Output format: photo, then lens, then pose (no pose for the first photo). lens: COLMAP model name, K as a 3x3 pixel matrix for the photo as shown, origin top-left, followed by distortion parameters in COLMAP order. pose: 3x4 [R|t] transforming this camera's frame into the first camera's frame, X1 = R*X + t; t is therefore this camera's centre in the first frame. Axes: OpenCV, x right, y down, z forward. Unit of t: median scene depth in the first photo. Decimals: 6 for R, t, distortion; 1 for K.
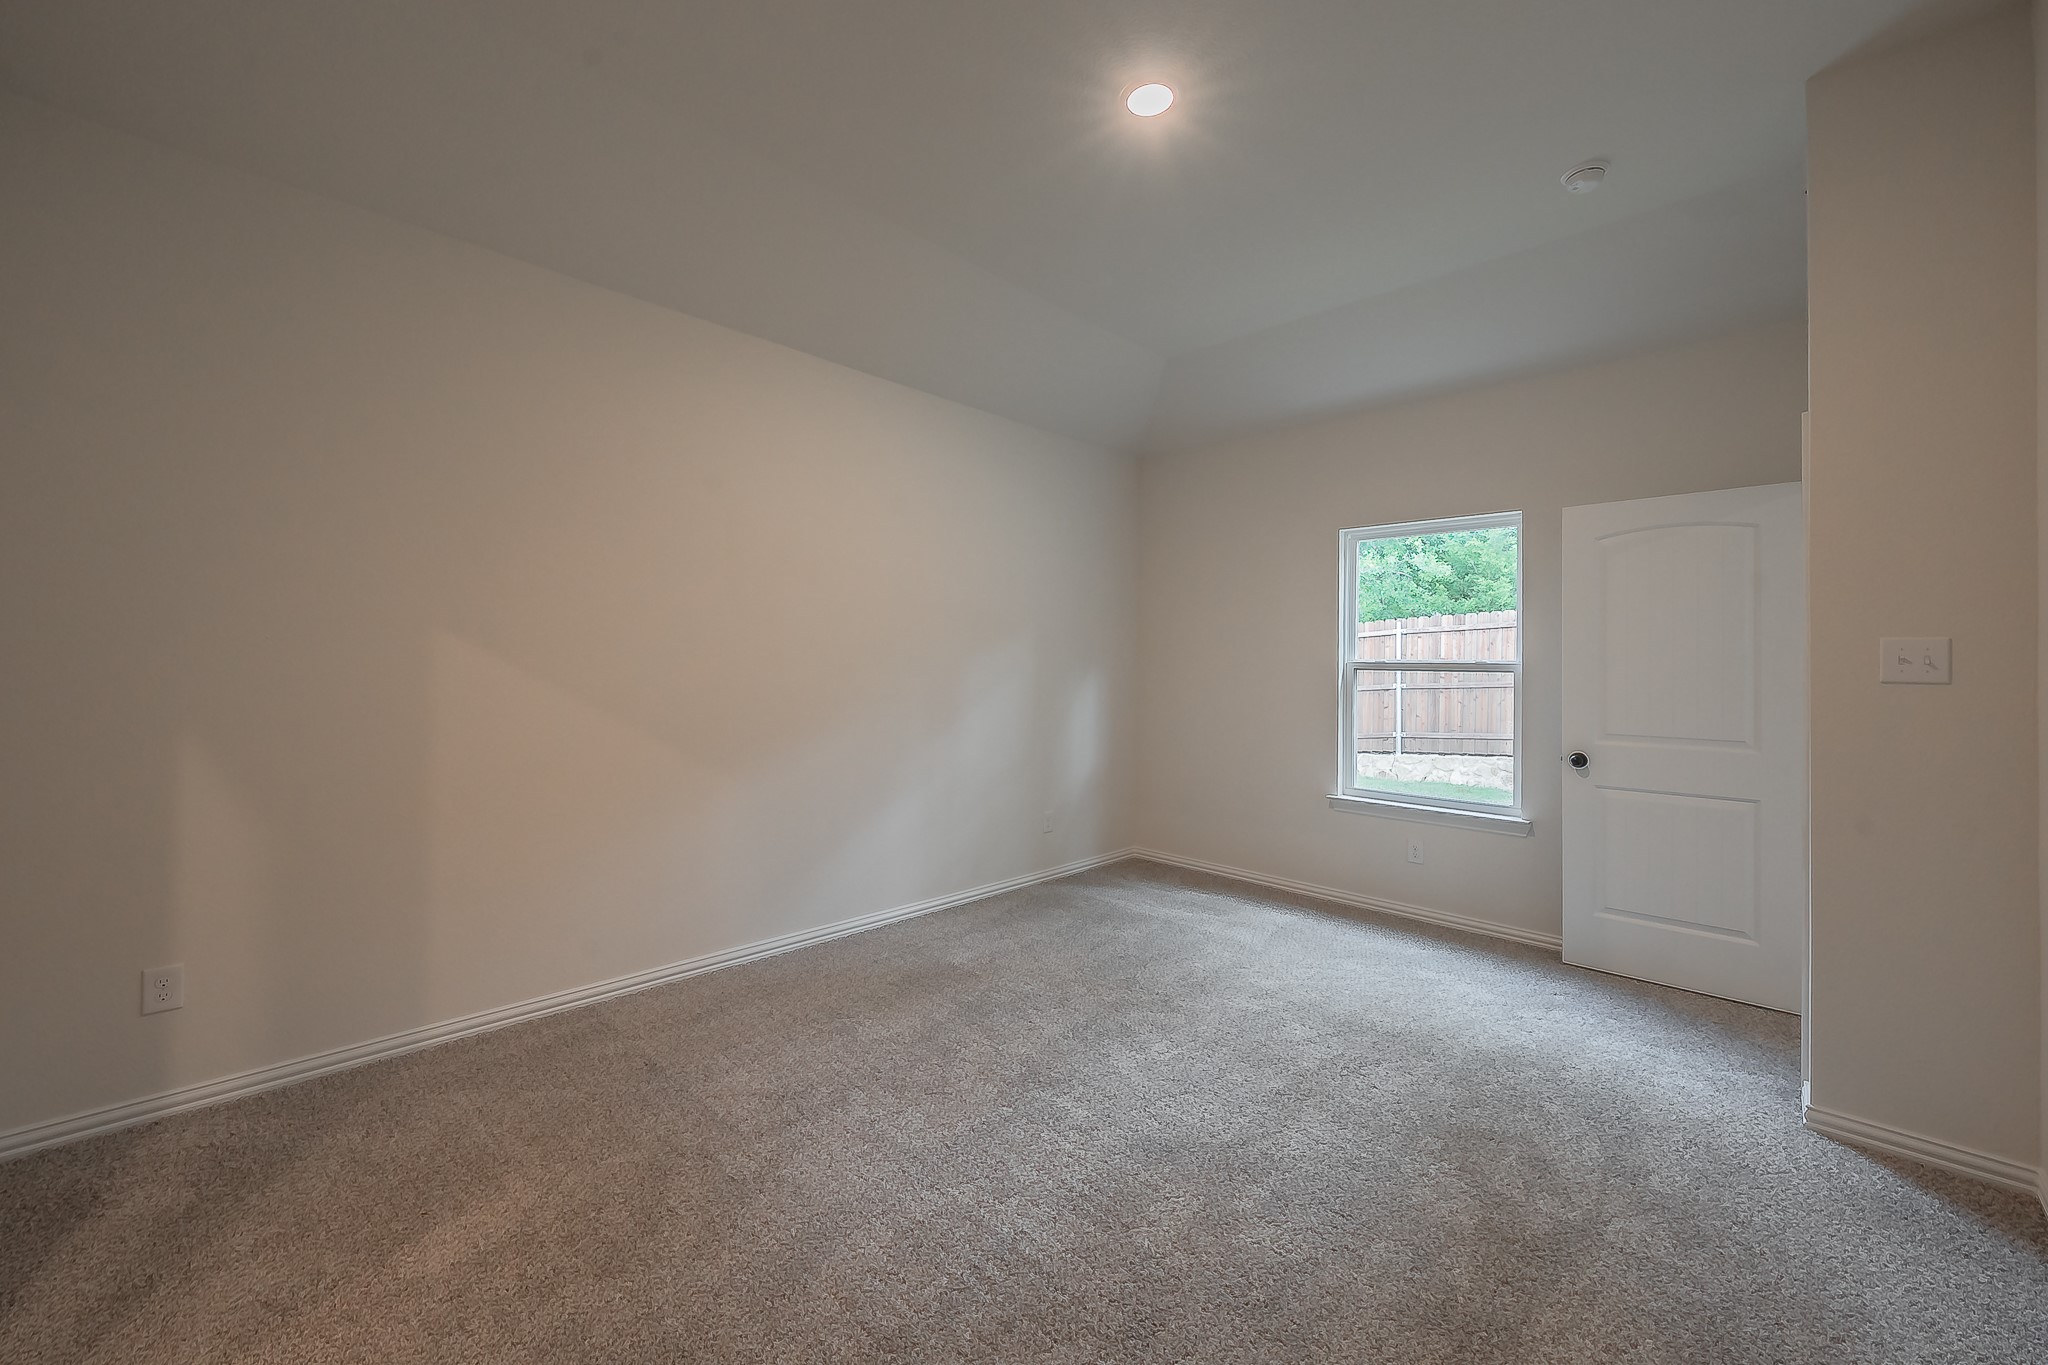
lens RADIAL K [[798.5, 0, 986.5], [0, 798.5, 659.4], [0, 0, 1]] dist [-0.001548, -0.000305]
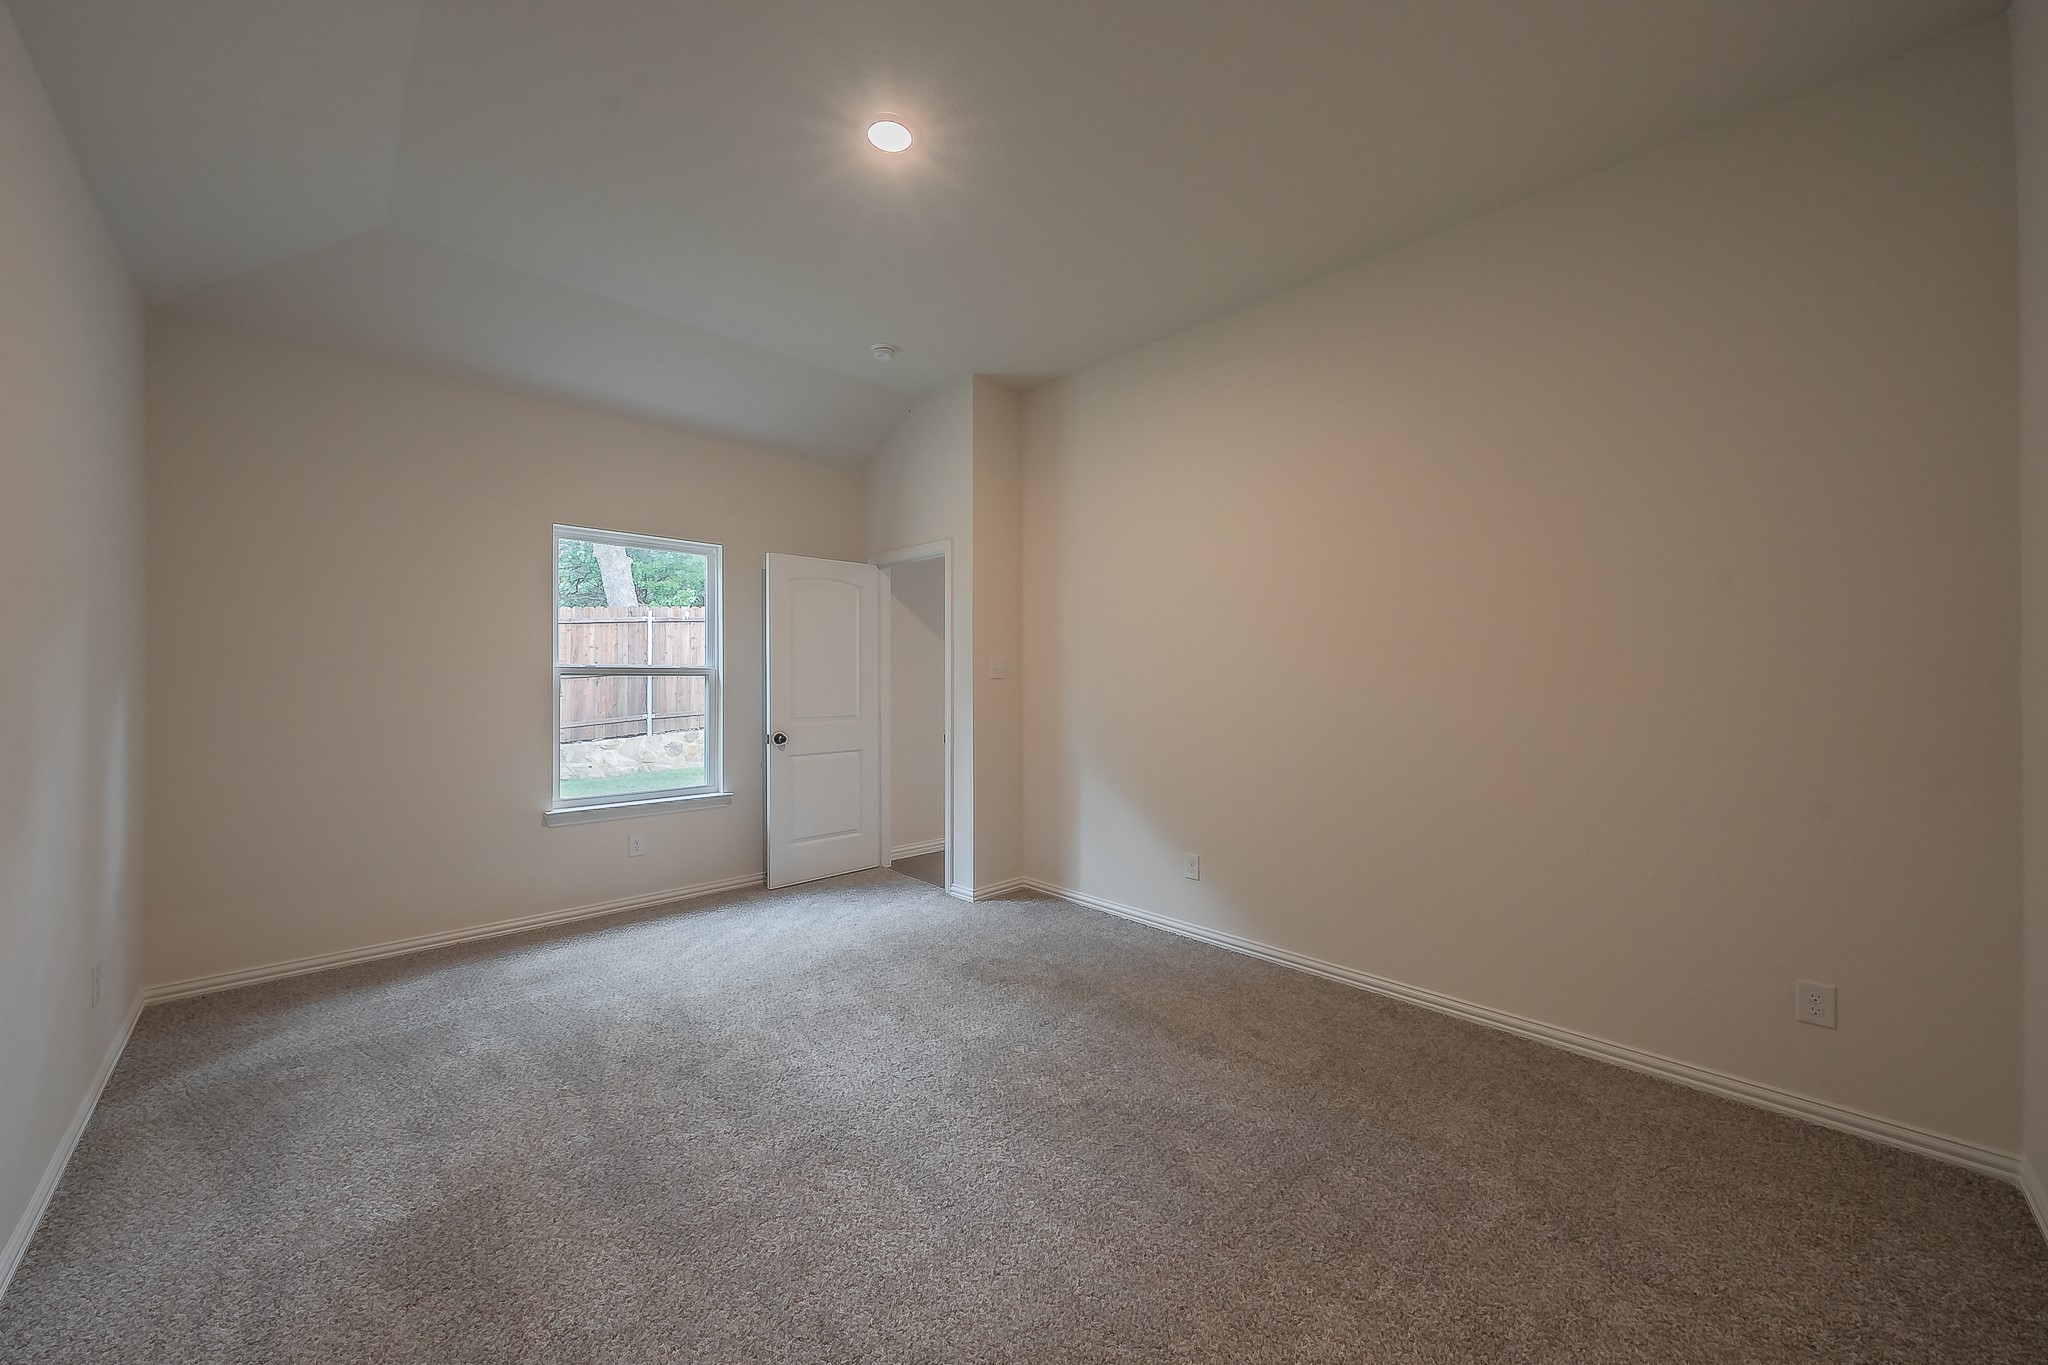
lens RADIAL K [[745.4, 0, 1024.0], [0, 745.4, 682.5], [0, 0, 1]] dist [-0.000257, 0.000053]
pose [[-0.013229, -0.015754, 0.999788, -0.514991], [-0.008565, 0.999841, 0.015642, 0.004552], [-0.999876, -0.008356, -0.013362, 0.556496]]
